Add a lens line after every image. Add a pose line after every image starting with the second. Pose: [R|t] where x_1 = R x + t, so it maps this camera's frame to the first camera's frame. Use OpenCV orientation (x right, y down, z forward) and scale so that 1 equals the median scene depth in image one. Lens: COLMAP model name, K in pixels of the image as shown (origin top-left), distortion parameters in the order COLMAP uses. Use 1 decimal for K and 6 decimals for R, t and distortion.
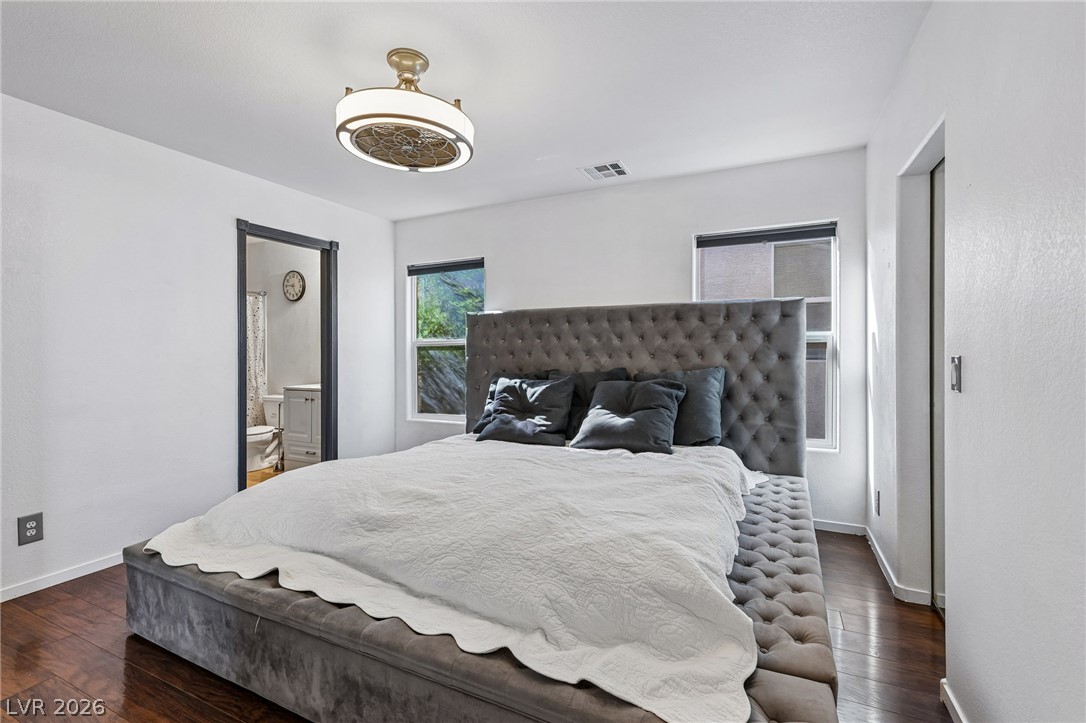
lens RADIAL K [[471.6, 0, 543.5], [0, 471.6, 351.6], [0, 0, 1]] dist [0.001028, 0.000114]
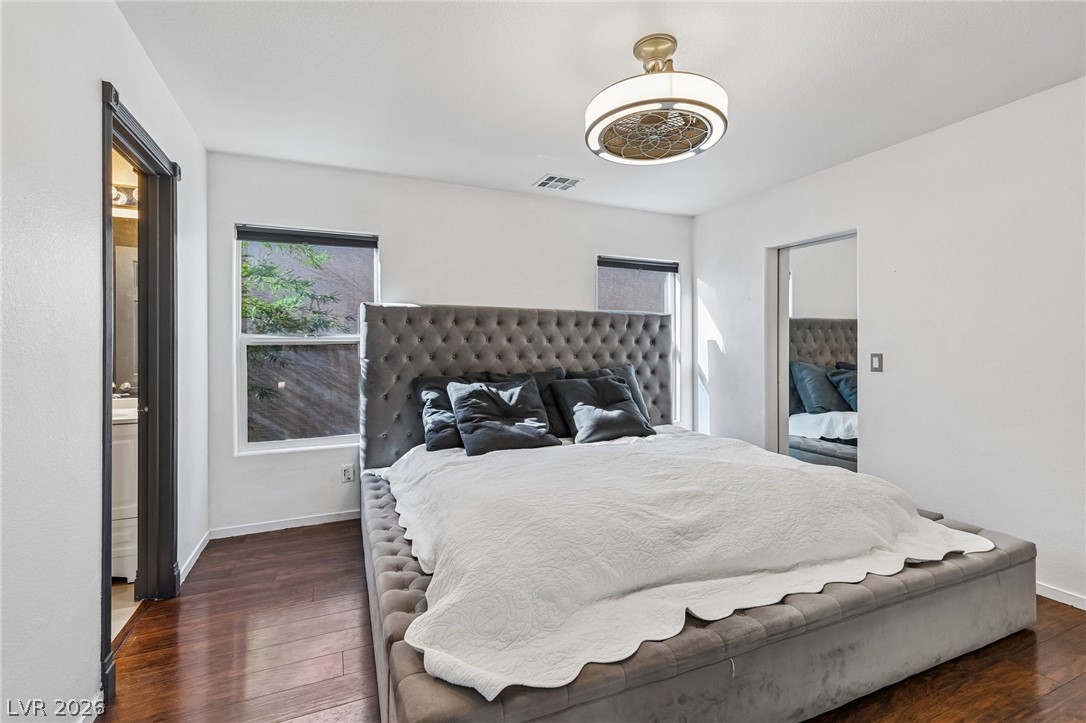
lens RADIAL K [[471.6, 0, 543.5], [0, 471.6, 351.6], [0, 0, 1]] dist [0.001028, 0.000114]
pose [[0.664851, 0.002549, 0.746972, -0.685005], [0.001819, 0.999986, -0.005032, 0.003544], [-0.746974, 0.004704, 0.664837, 0.318407]]
